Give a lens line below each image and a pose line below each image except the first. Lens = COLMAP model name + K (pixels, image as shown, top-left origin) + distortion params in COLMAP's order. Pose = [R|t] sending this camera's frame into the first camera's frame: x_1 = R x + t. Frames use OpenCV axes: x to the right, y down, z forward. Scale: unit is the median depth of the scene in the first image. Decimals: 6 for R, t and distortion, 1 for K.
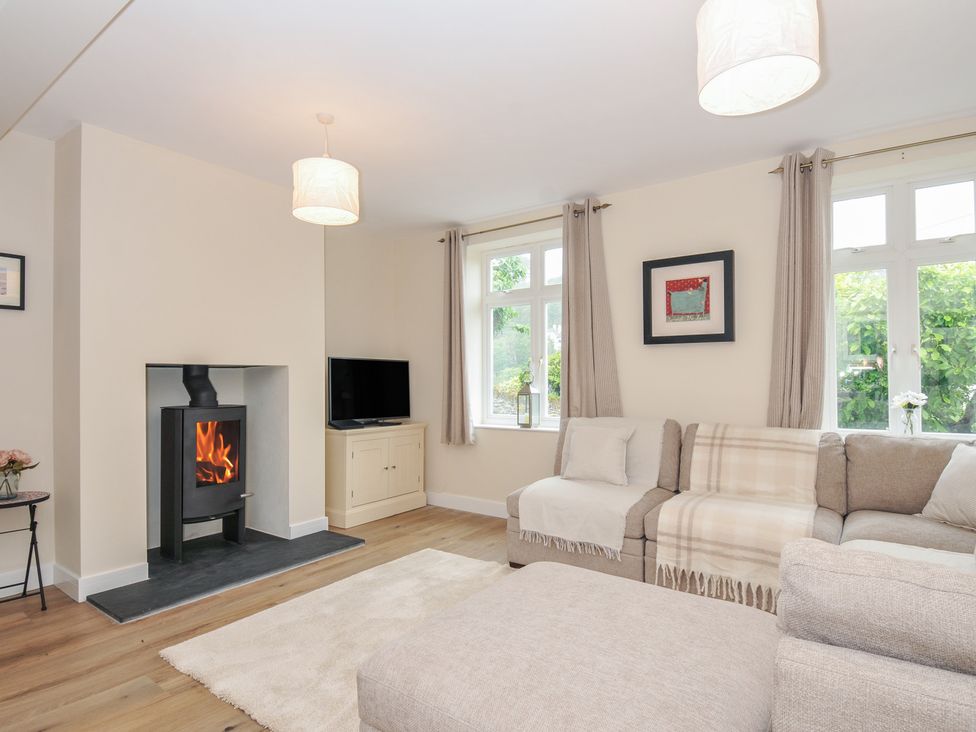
lens RADIAL K [[518.6, 0, 499.9], [0, 518.6, 371.0], [0, 0, 1]] dist [0.023833, -0.027893]
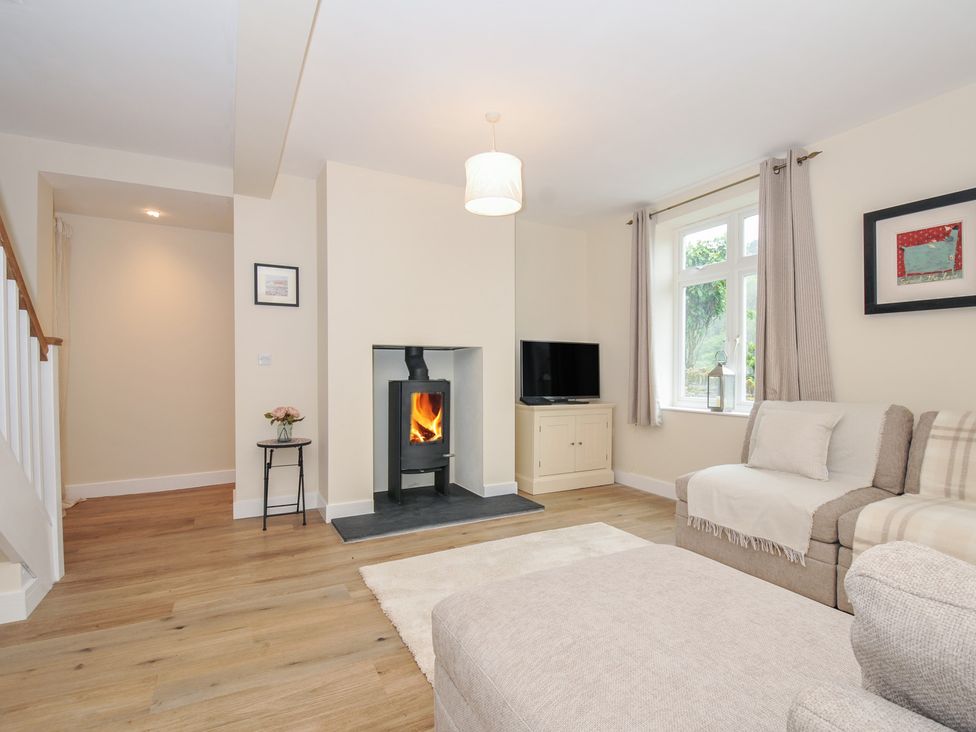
lens RADIAL K [[481.8, 0, 494.2], [0, 481.8, 370.4], [0, 0, 1]] dist [0.021373, -0.028763]
pose [[0.899411, 0.006671, -0.437052, 0.088696], [0.002440, 0.999791, 0.020280, 0.021619], [0.437096, -0.019306, 0.899208, 0.056283]]
